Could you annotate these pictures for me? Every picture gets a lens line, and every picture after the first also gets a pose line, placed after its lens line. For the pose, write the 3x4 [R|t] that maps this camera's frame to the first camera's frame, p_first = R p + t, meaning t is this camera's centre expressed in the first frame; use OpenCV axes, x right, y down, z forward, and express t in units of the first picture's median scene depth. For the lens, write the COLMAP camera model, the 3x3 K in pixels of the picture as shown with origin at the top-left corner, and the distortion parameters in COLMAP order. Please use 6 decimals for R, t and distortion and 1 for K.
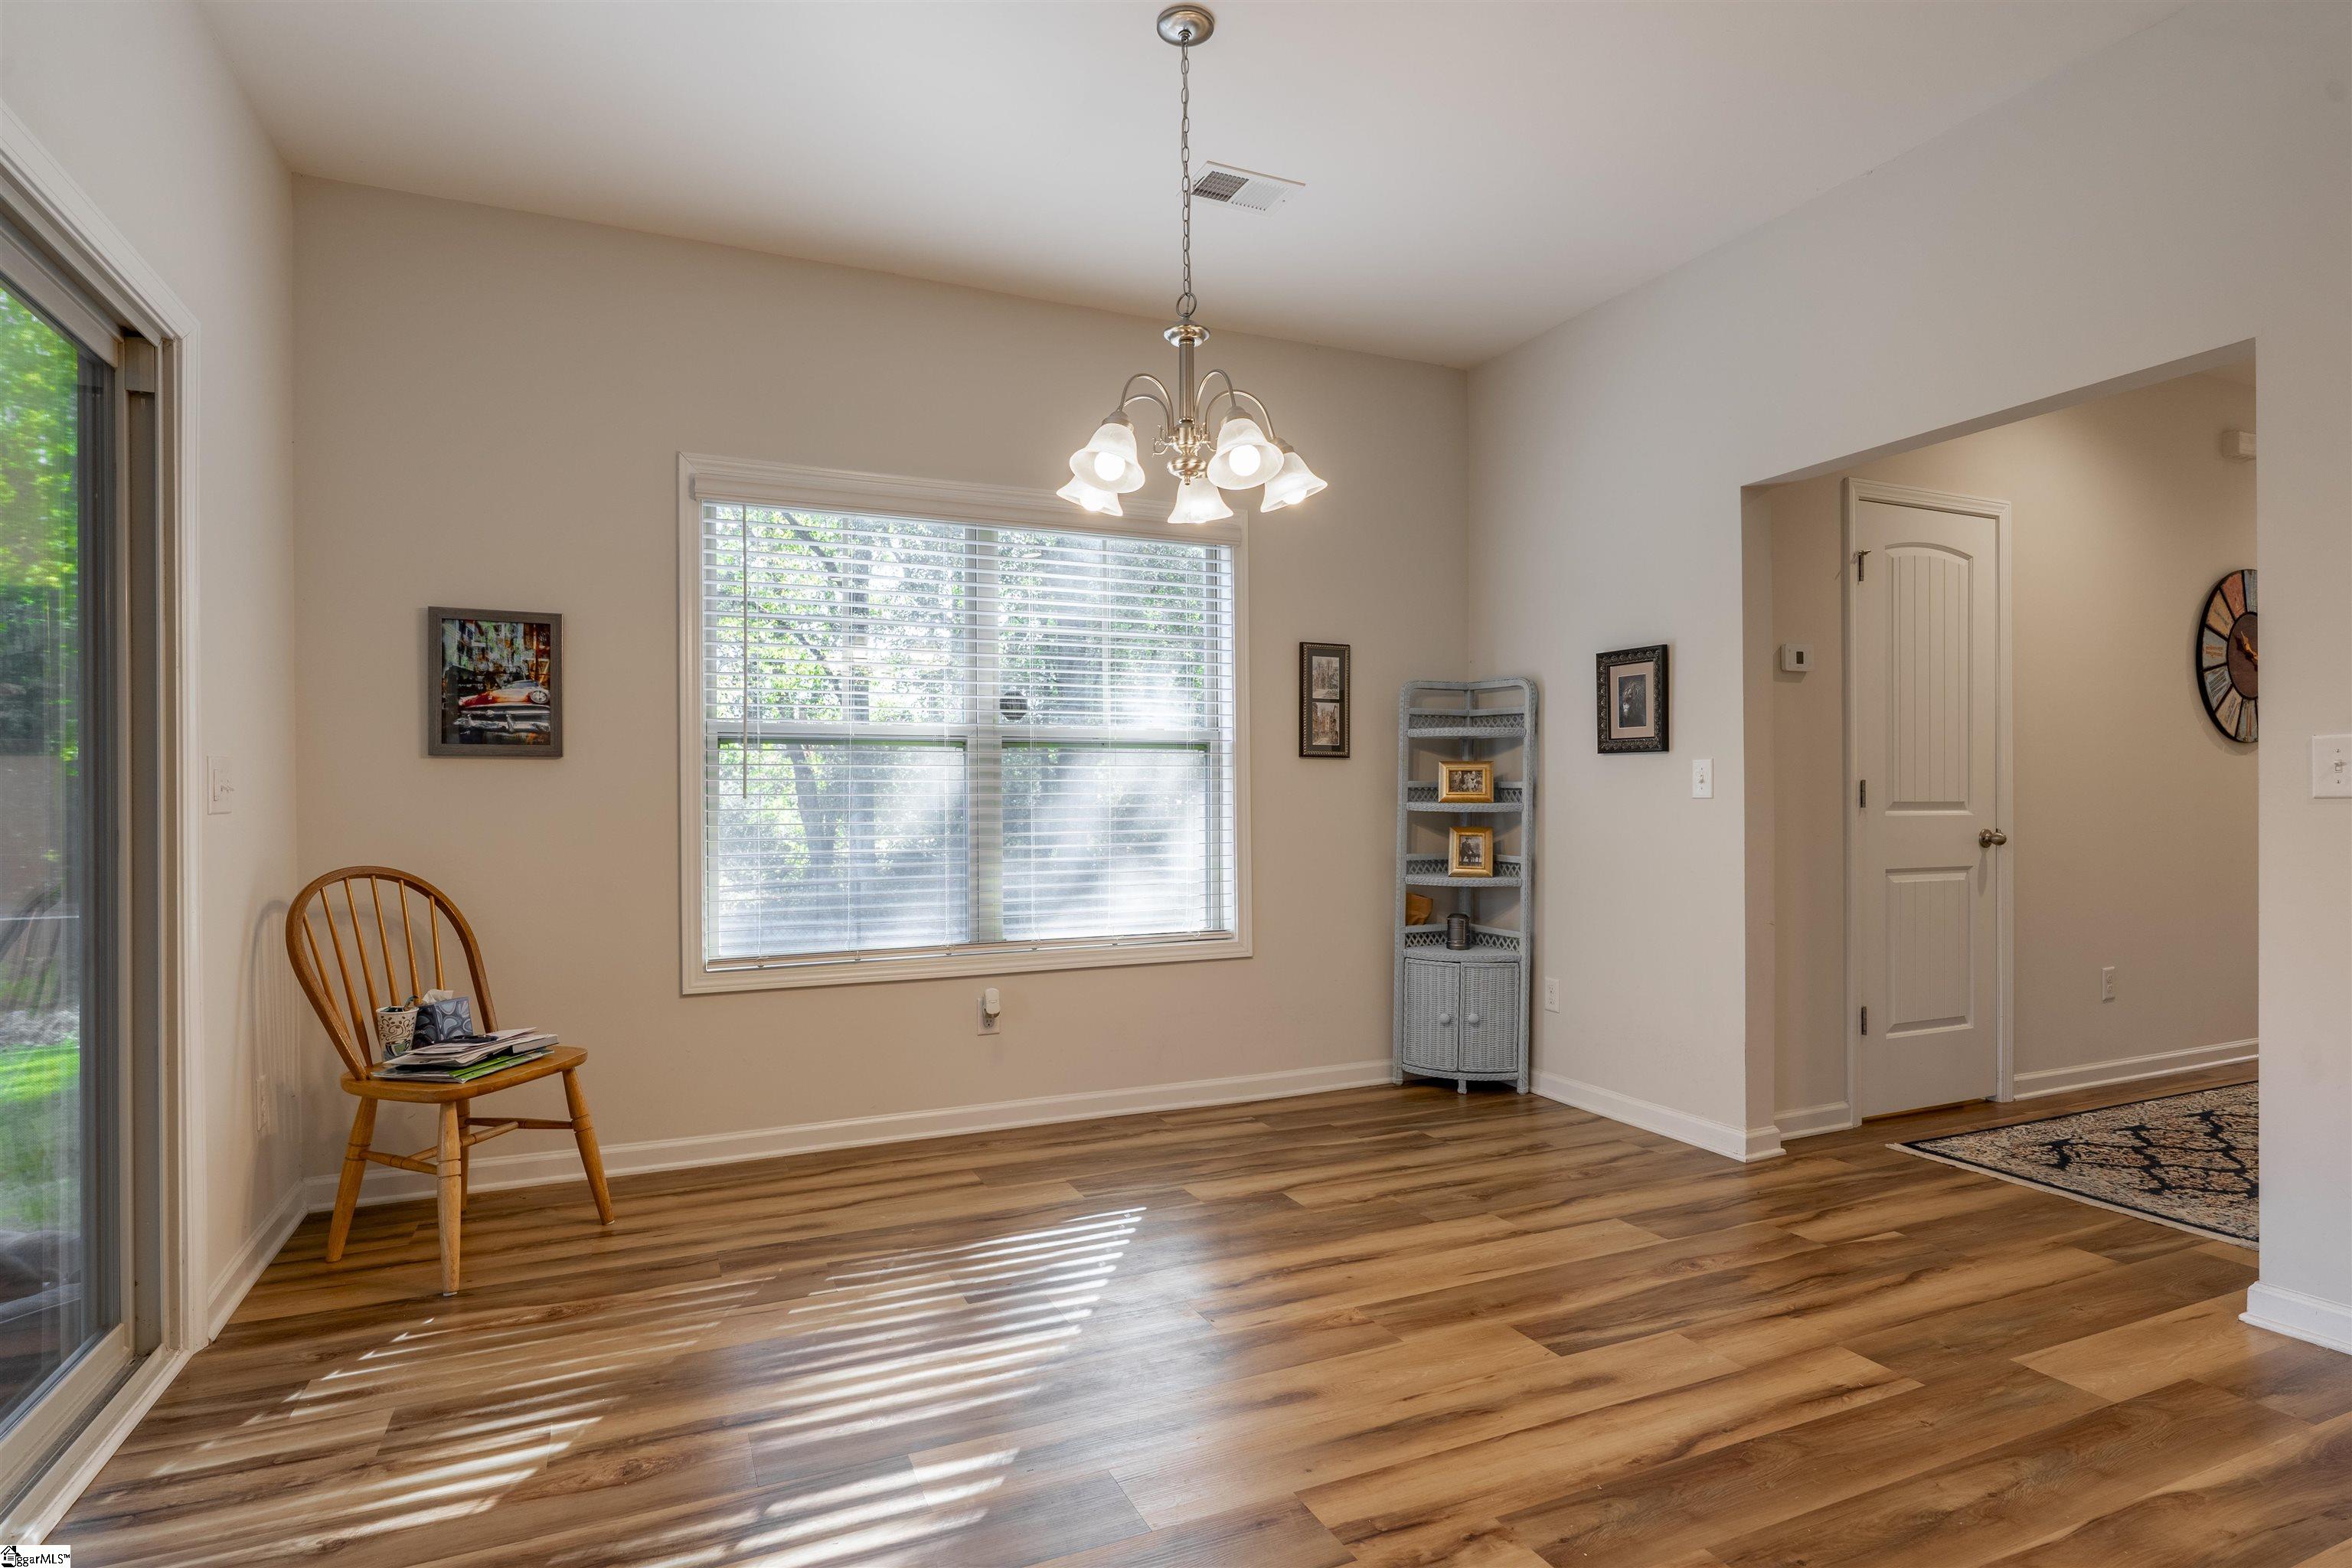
lens RADIAL K [[1215.2, 0, 1175.3], [0, 1215.2, 802.5], [0, 0, 1]] dist [-0.003420, 0.000277]
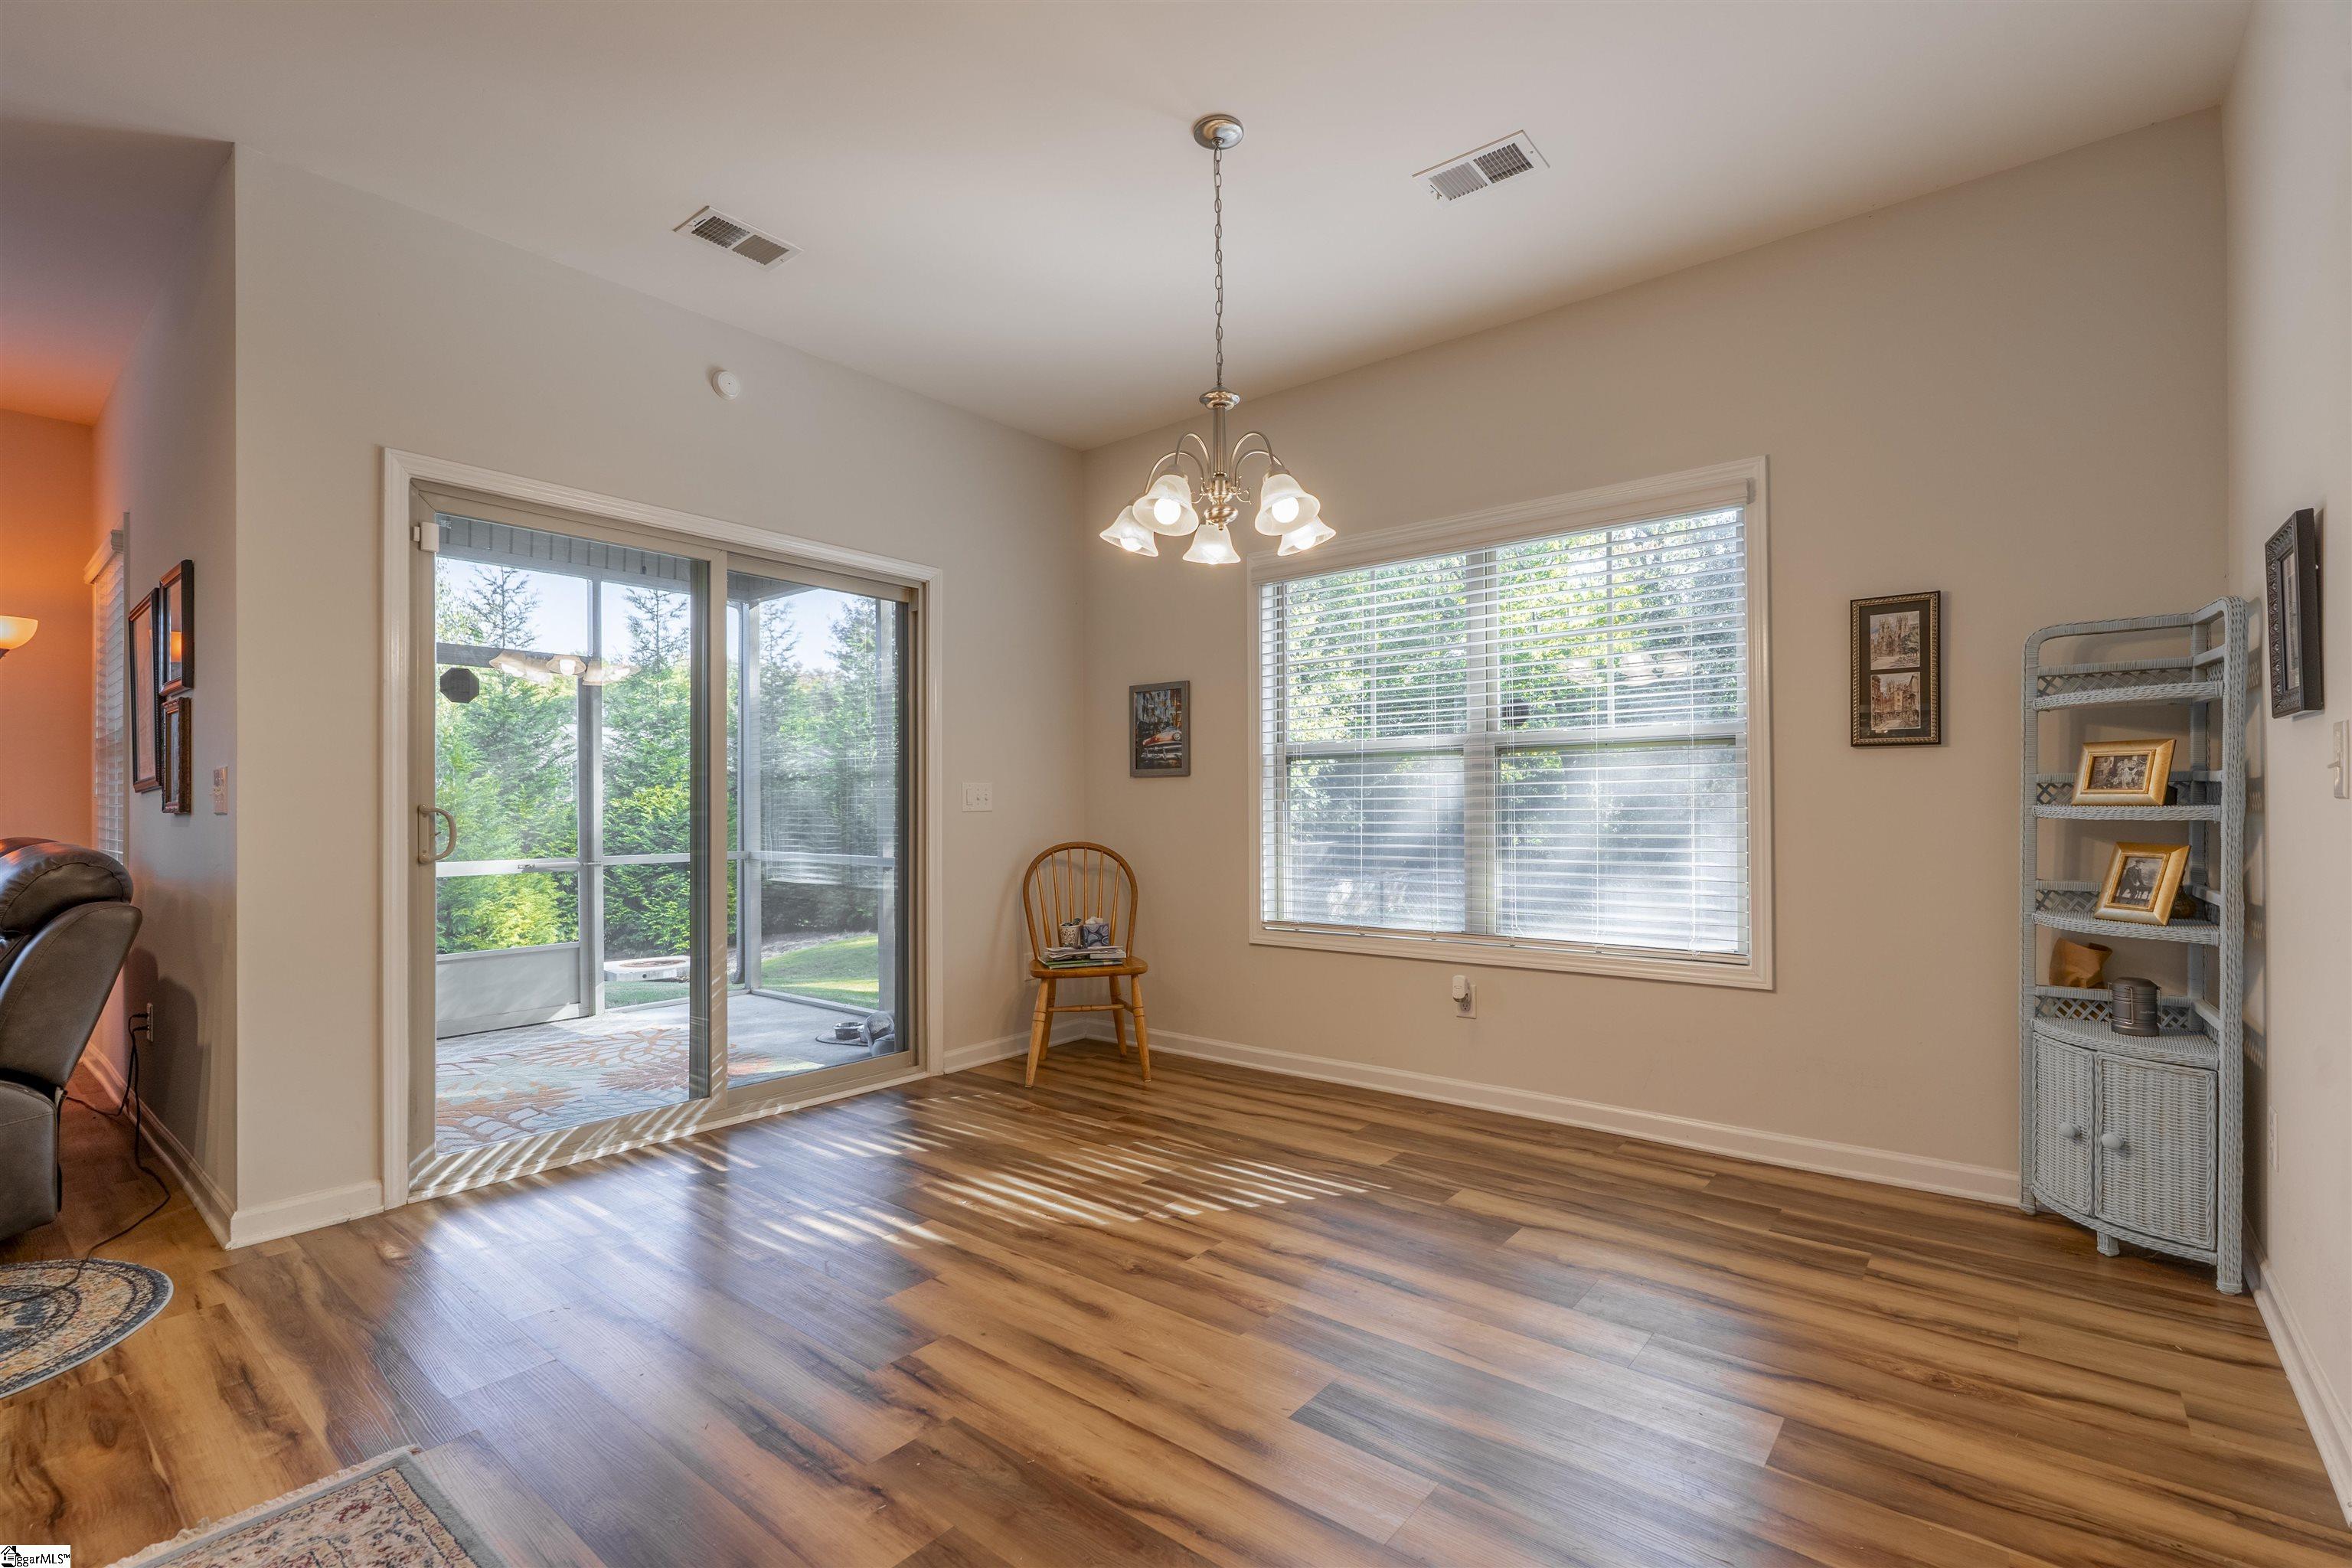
lens RADIAL K [[1069.0, 0, 1167.9], [0, 1069.0, 809.0], [0, 0, 1]] dist [0.001833, 0.000515]
pose [[0.444025, 0.003134, -0.896009, 0.577386], [0.000054, 0.999994, 0.003525, 0.000085], [0.896015, -0.001614, 0.444022, 0.329507]]
